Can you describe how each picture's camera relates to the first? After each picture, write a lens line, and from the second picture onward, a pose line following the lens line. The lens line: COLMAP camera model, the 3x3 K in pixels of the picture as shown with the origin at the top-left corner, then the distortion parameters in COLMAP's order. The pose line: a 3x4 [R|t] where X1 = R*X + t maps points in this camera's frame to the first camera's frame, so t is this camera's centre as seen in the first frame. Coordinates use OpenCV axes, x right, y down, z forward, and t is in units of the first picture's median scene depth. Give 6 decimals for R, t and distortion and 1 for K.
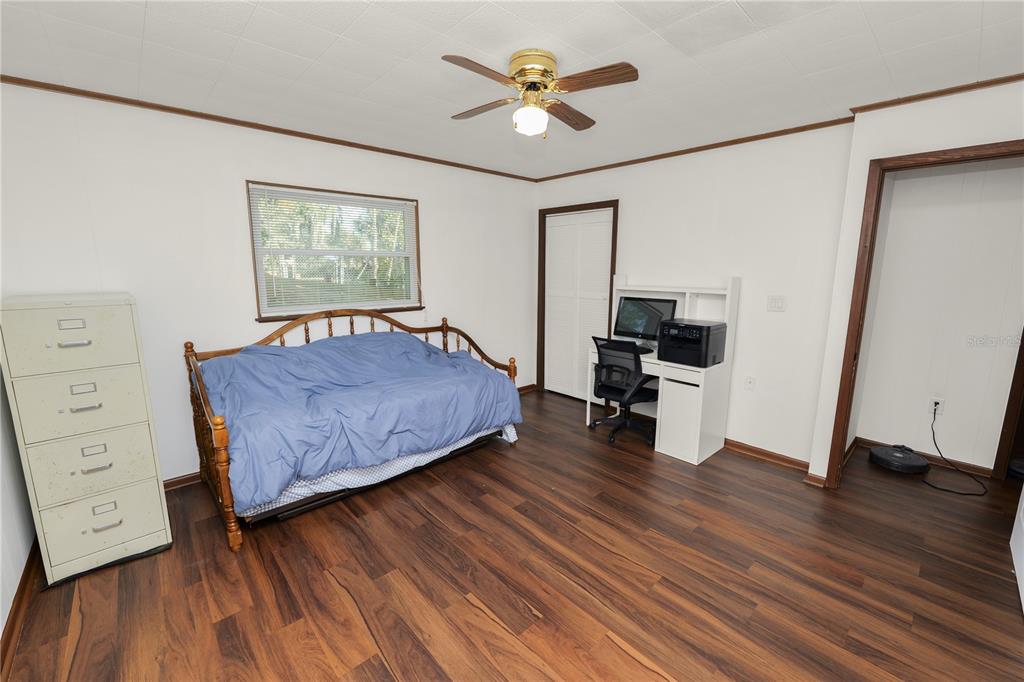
lens RADIAL K [[418.1, 0, 512.9], [0, 418.1, 337.7], [0, 0, 1]] dist [-0.011058, 0.000108]
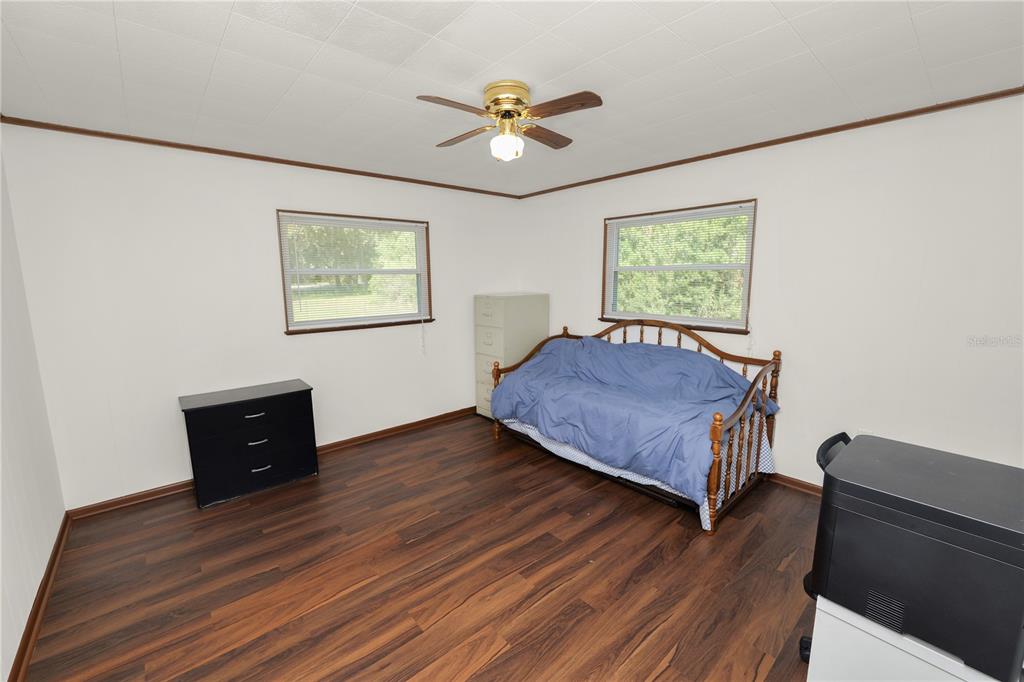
lens RADIAL K [[418.1, 0, 512.9], [0, 418.1, 337.7], [0, 0, 1]] dist [-0.011058, 0.000108]
pose [[-0.022725, 0.145460, -0.989103, 0.940633], [-0.163344, 0.975524, 0.147216, -0.169694], [0.986307, 0.164910, 0.001591, 0.887085]]
